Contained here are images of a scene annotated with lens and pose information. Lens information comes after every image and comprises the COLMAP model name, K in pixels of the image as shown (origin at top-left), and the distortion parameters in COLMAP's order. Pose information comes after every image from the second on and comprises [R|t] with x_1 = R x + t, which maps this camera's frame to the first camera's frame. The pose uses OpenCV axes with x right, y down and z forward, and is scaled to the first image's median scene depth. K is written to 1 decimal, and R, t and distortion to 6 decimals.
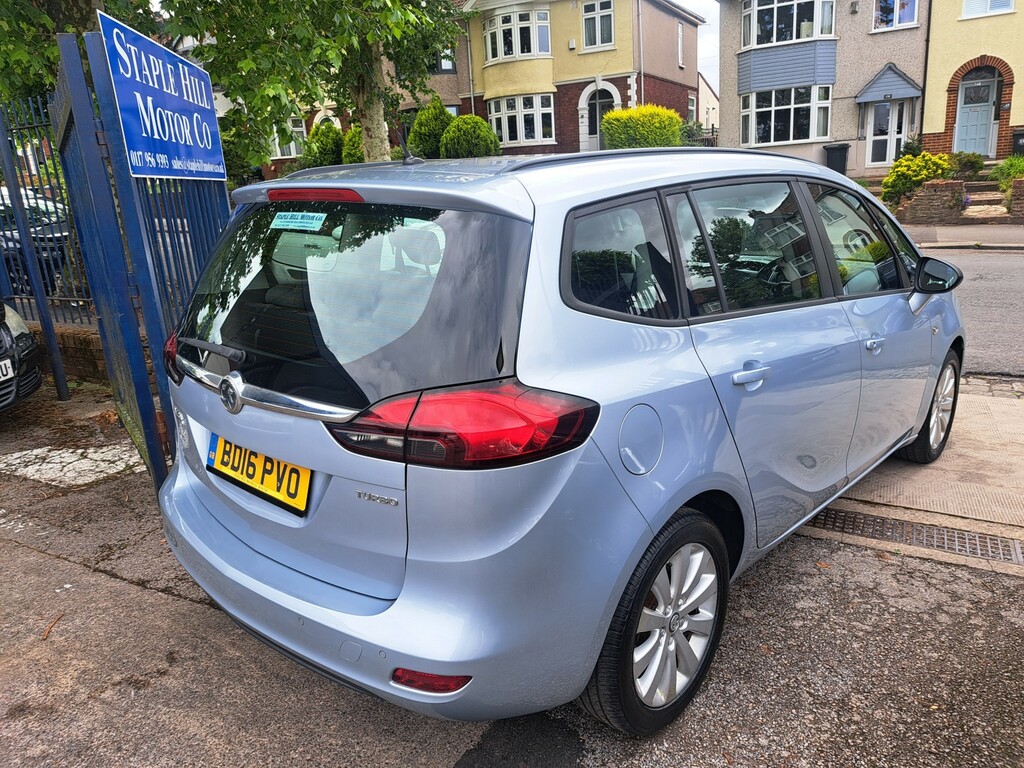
lens RADIAL K [[762.3, 0, 513.5], [0, 762.3, 396.6], [0, 0, 1]] dist [0.056900, -0.000789]
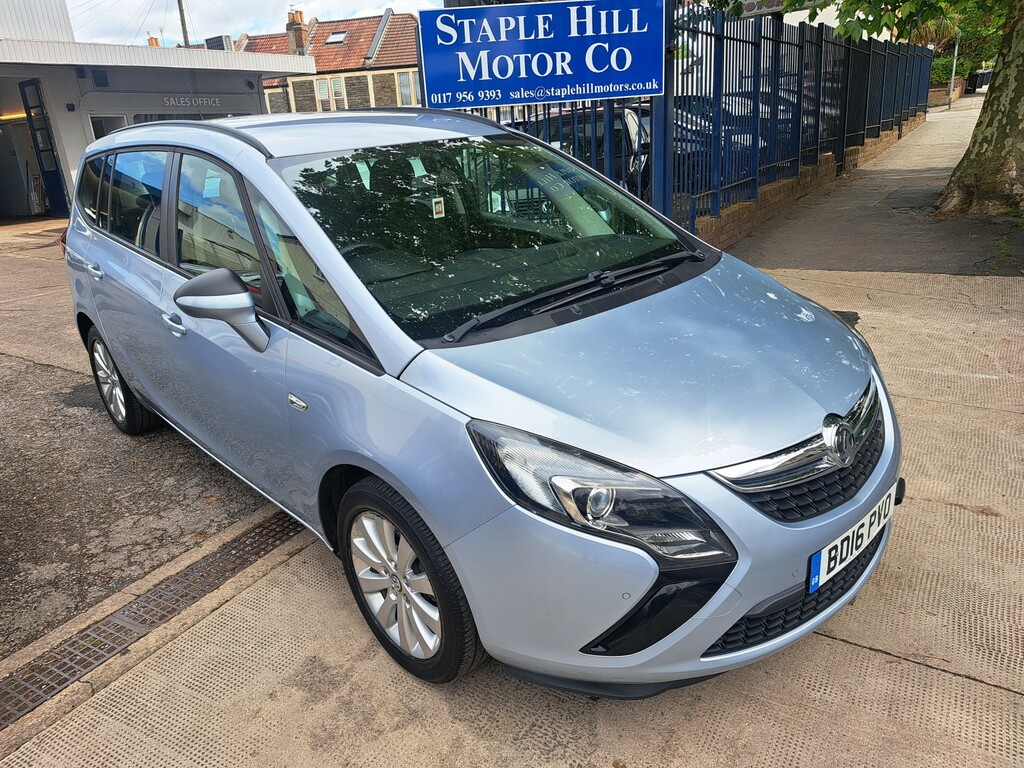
lens RADIAL K [[762.3, 0, 513.5], [0, 762.3, 396.6], [0, 0, 1]] dist [0.056900, -0.000789]
pose [[-0.117645, 0.383498, -0.916018, 1.349614], [-0.195261, 0.895483, 0.399979, -0.460556], [0.973670, 0.225918, -0.030467, 1.465503]]
